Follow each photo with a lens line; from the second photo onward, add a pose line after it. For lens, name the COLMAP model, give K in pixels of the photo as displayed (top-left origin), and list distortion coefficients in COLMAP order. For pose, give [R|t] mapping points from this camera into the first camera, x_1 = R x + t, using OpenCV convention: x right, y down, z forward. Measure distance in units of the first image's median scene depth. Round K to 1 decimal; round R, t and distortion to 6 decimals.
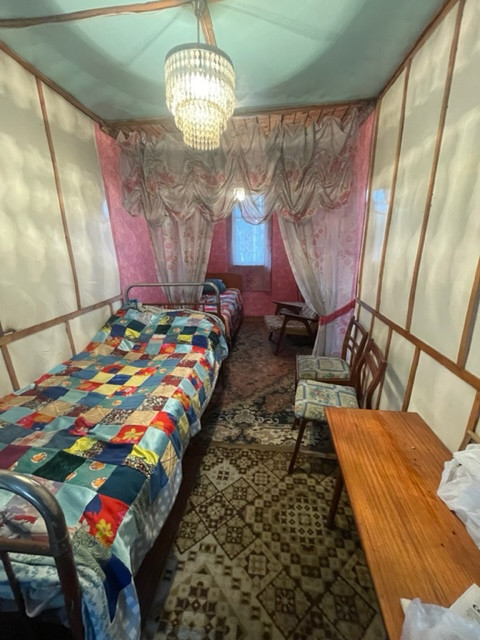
lens RADIAL K [[257.2, 0, 240.6], [0, 257.2, 319.4], [0, 0, 1]] dist [-0.007150, 0.000112]
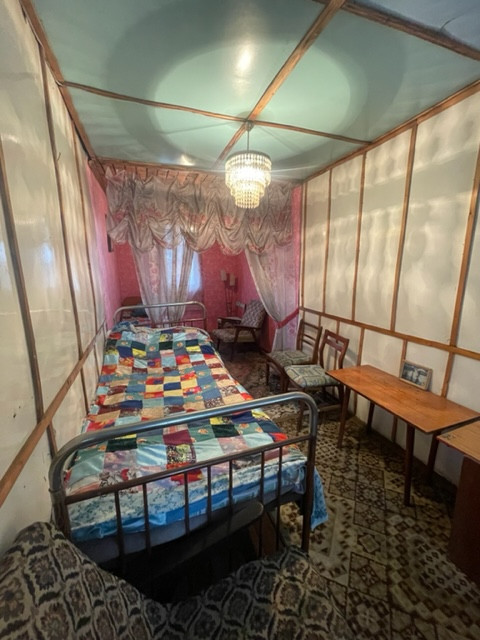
lens RADIAL K [[257.2, 0, 241.3], [0, 257.2, 319.1], [0, 0, 1]] dist [-0.007150, 0.000112]
pose [[0.893304, -0.083703, 0.441589, -0.593160], [0.121829, 0.990817, -0.058642, 0.036387], [-0.432626, 0.106183, 0.895299, -0.167862]]
